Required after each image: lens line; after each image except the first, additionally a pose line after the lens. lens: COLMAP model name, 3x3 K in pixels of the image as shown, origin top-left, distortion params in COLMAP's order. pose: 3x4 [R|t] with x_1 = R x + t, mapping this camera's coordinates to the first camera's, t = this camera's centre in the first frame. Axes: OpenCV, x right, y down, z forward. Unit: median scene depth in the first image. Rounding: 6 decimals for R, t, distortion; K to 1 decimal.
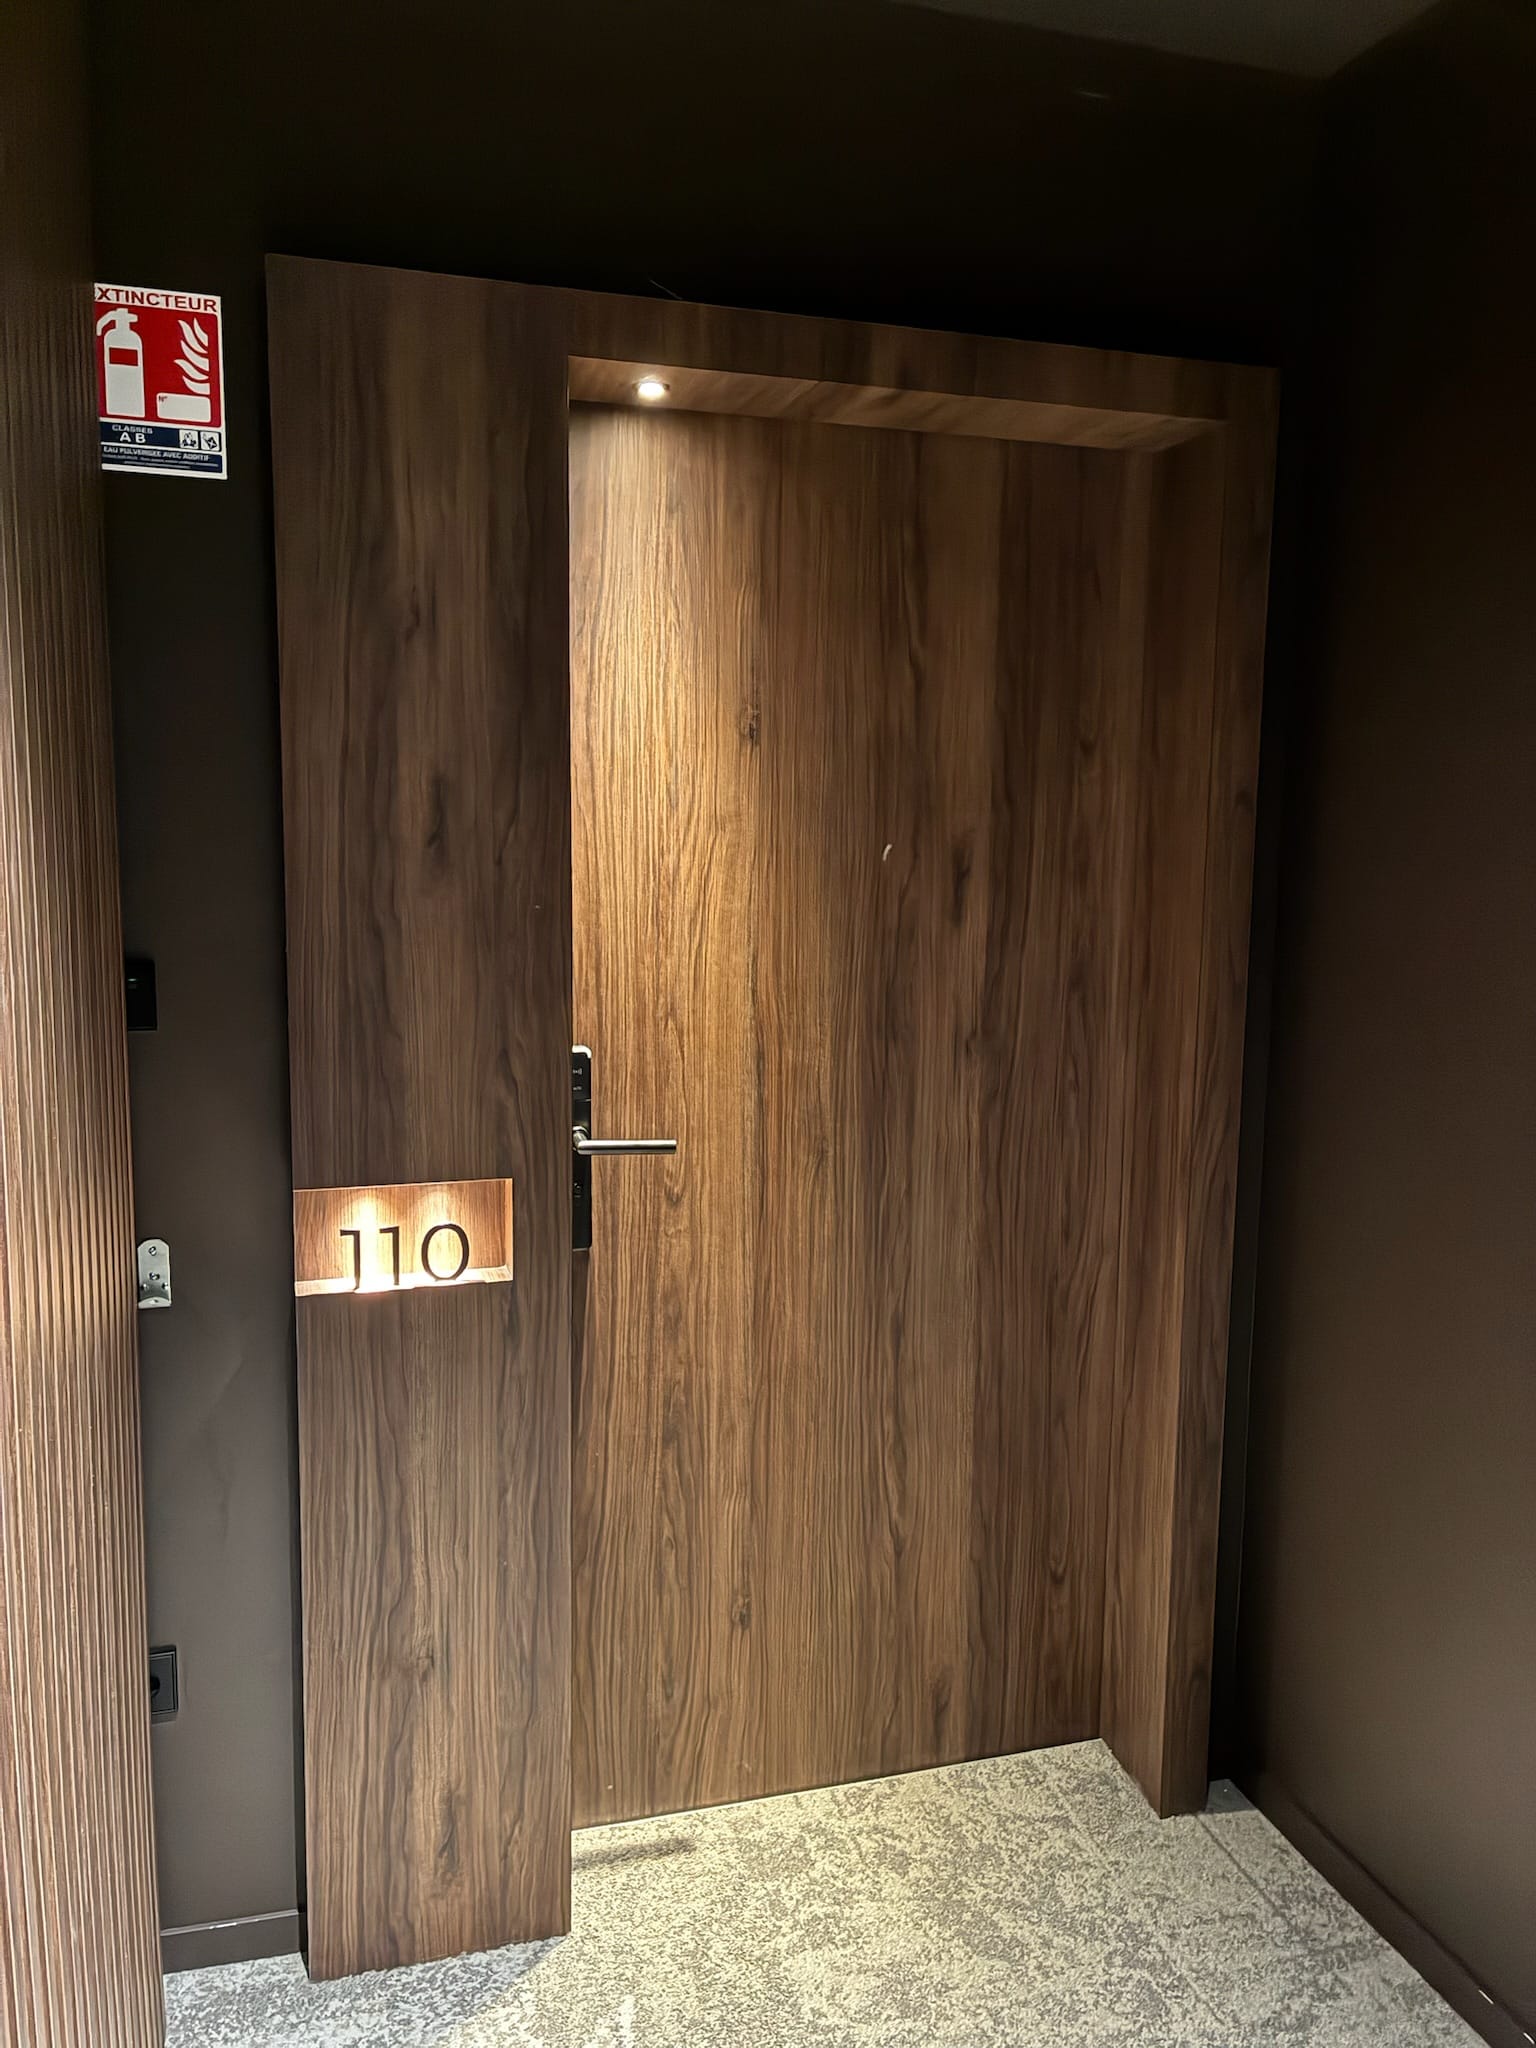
lens RADIAL K [[1556.4, 0, 775.9], [0, 1556.4, 1029.9], [0, 0, 1]] dist [0.022958, -0.004795]
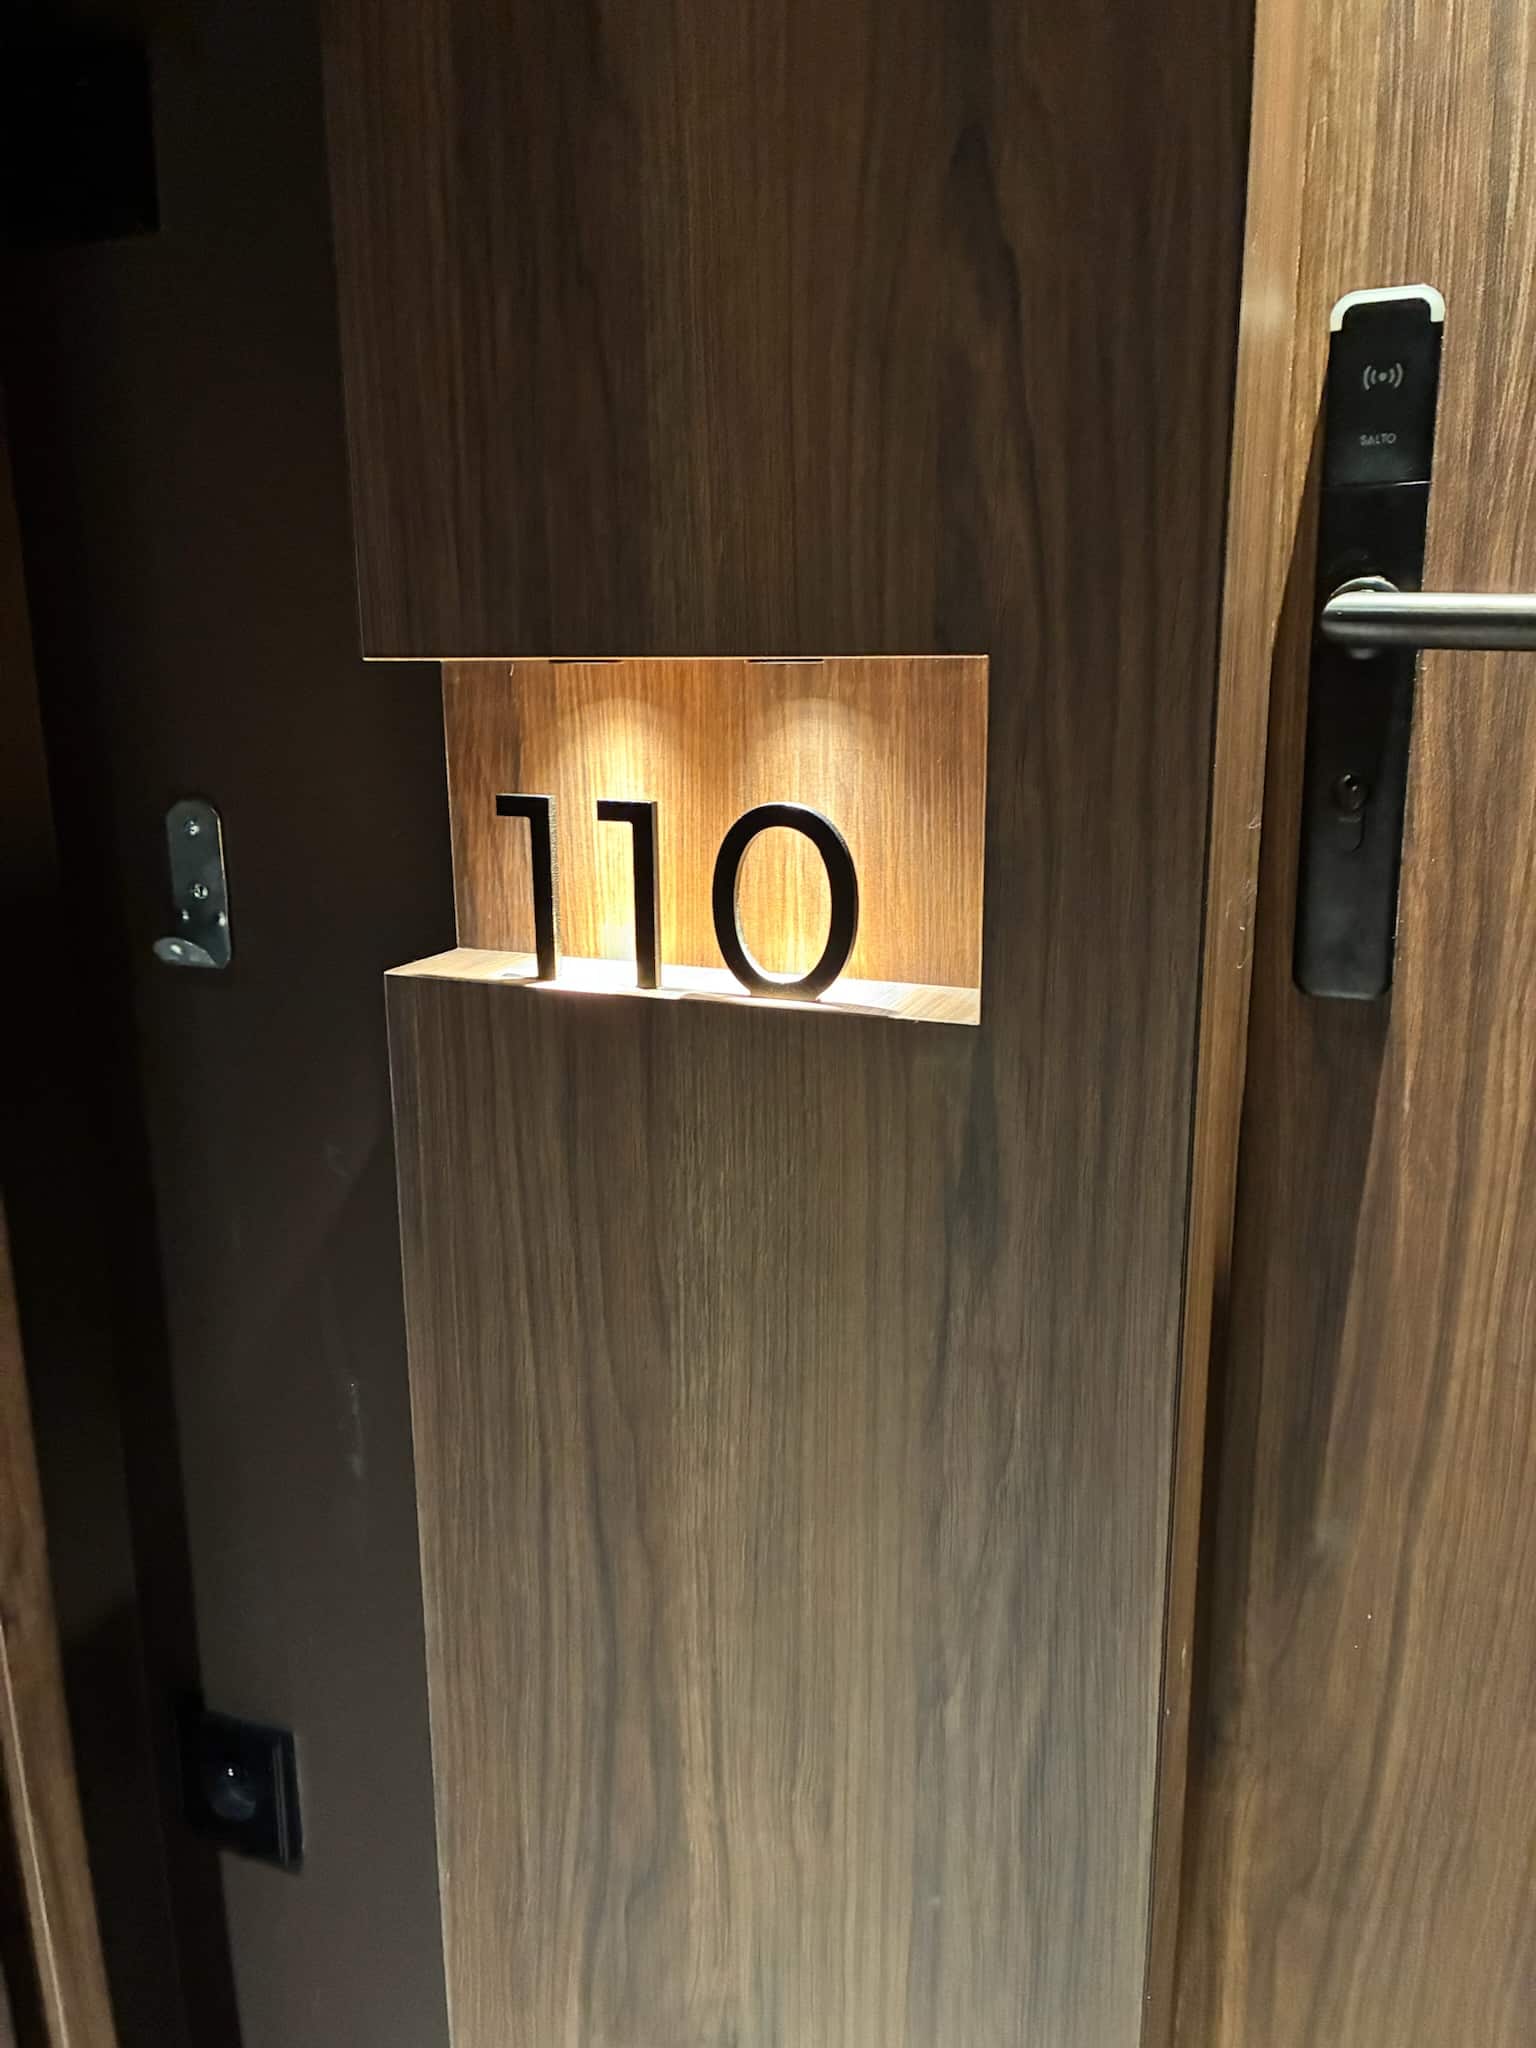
lens RADIAL K [[1556.4, 0, 778.1], [0, 1556.4, 1003.7], [0, 0, 1]] dist [0.022958, -0.004795]
pose [[0.766144, 0.123794, -0.630633, -0.017362], [-0.066741, 0.991293, 0.113510, 0.126360], [0.639194, -0.044876, 0.767735, 0.757046]]
